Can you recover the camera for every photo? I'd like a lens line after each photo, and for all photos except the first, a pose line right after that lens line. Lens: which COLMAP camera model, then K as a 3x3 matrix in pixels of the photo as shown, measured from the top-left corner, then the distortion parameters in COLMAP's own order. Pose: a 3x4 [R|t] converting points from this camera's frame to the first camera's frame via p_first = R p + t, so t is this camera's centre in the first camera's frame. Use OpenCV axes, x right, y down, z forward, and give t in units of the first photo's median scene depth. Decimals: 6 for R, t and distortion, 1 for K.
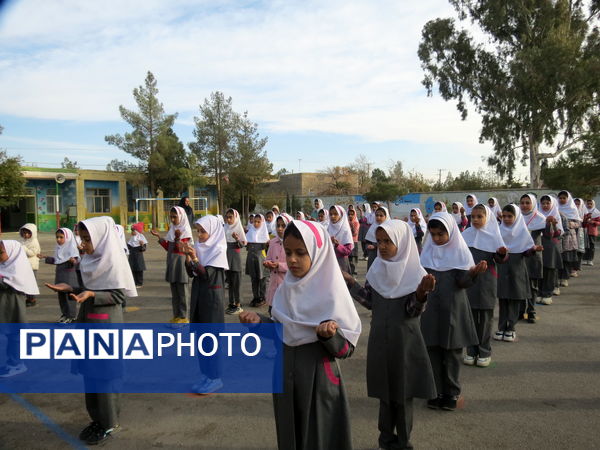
lens RADIAL K [[418.7, 0, 302.6], [0, 418.7, 225.3], [0, 0, 1]] dist [-0.041574, 0.014848]
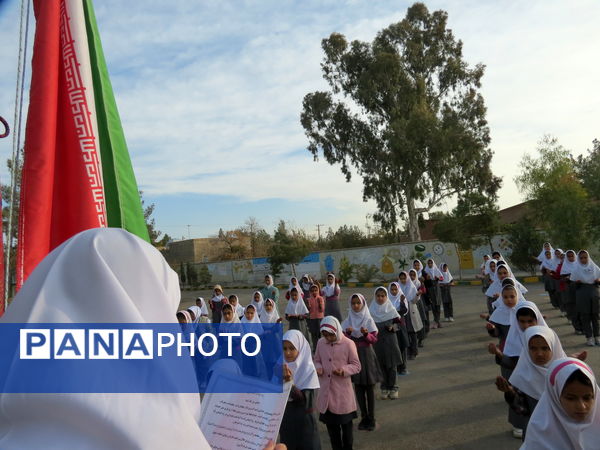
lens RADIAL K [[418.7, 0, 301.8], [0, 418.7, 225.7], [0, 0, 1]] dist [-0.041574, 0.014848]
pose [[0.956717, -0.057688, 0.285246, -0.049829], [0.096850, 0.987400, -0.125146, -0.014576], [-0.274433, 0.147355, 0.950249, 0.009914]]
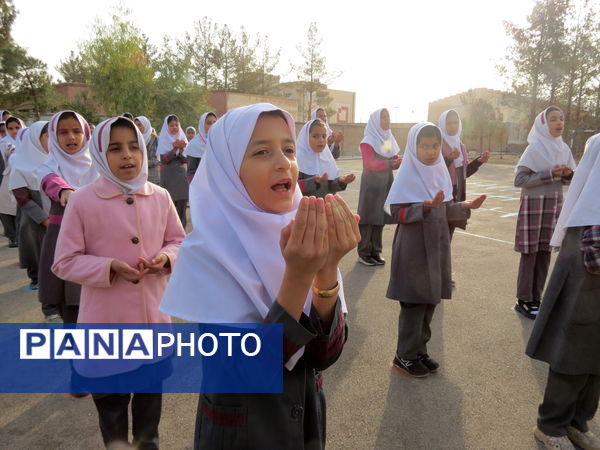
lens RADIAL K [[457.7, 0, 312.3], [0, 457.7, 221.5], [0, 0, 1]] dist [-0.050805, 0.016114]
pose [[0.211603, -0.167582, 0.962881, -0.056757], [0.038526, 0.985855, 0.163114, 0.001673], [-0.976596, 0.002581, 0.215066, 0.106077]]
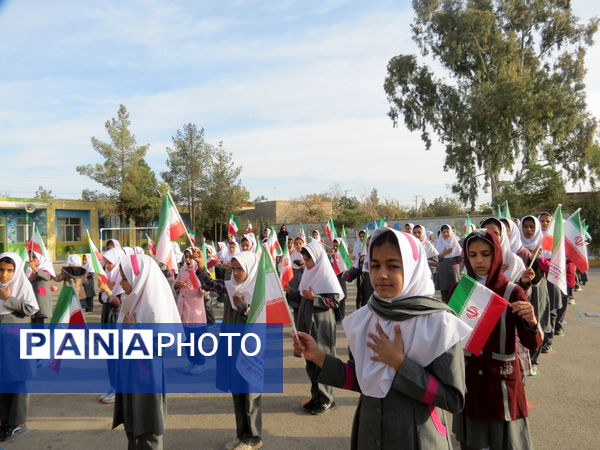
lens RADIAL K [[418.7, 0, 302.0], [0, 418.7, 224.2], [0, 0, 1]] dist [-0.041574, 0.014848]
pose [[0.999095, -0.008398, 0.041692, 0.026442], [0.011115, 0.997800, -0.065360, -0.000825], [-0.041051, 0.065764, 0.996990, -0.022046]]
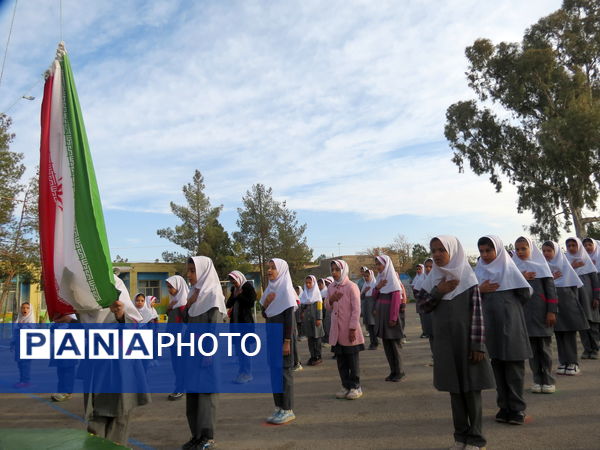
lens RADIAL K [[418.7, 0, 302.0], [0, 418.7, 226.4], [0, 0, 1]] dist [-0.041574, 0.014848]
pose [[0.993758, -0.069384, -0.087354, -0.005683], [0.049904, 0.976822, -0.208157, 0.015361], [0.099772, 0.202498, 0.974187, -0.015695]]
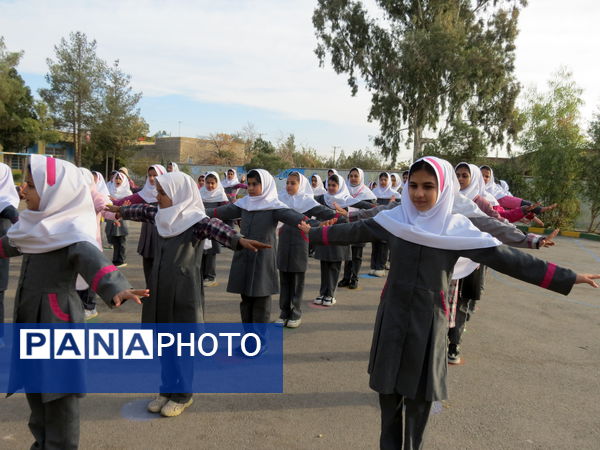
lens RADIAL K [[457.7, 0, 302.3], [0, 457.7, 224.3], [0, 0, 1]] dist [-0.050805, 0.016114]
pose [[0.967645, 0.041829, 0.248825, 0.022433], [-0.054517, 0.997529, 0.044319, 0.003307], [-0.246356, -0.056451, 0.967534, -0.011669]]
